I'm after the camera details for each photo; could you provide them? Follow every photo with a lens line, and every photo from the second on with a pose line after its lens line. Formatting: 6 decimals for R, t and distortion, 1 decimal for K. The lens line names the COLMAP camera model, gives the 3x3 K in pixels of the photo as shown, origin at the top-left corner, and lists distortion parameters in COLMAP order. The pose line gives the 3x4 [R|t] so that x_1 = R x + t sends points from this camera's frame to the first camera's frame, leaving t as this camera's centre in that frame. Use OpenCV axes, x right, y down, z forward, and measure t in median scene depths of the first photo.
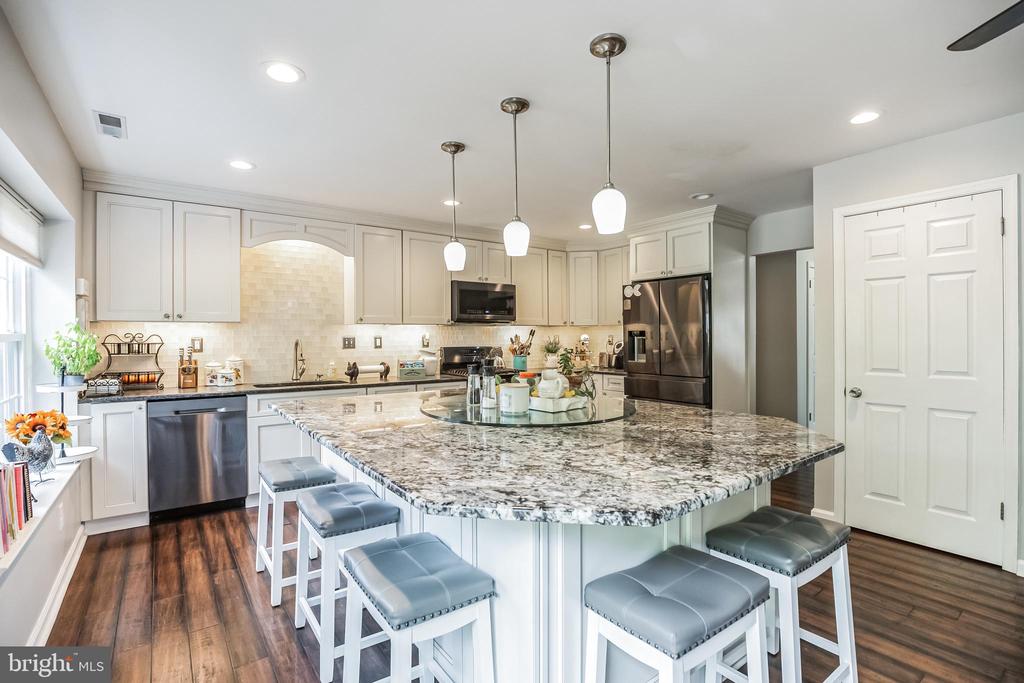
lens RADIAL K [[485.0, 0, 507.3], [0, 485.0, 335.9], [0, 0, 1]] dist [-0.033020, 0.006117]
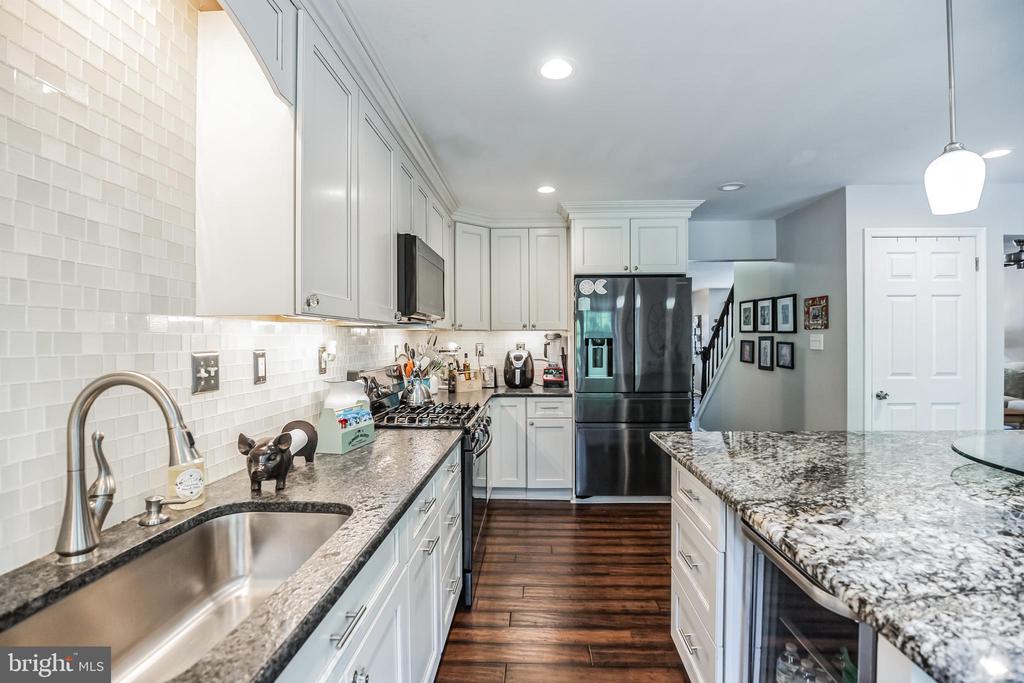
lens RADIAL K [[485.0, 0, 518.3], [0, 485.0, 342.1], [0, 0, 1]] dist [-0.033020, 0.006117]
pose [[0.618179, -0.002385, 0.786033, -0.462992], [0.000824, 0.999997, 0.002385, -0.006885], [-0.786037, -0.000827, 0.618179, 0.668642]]
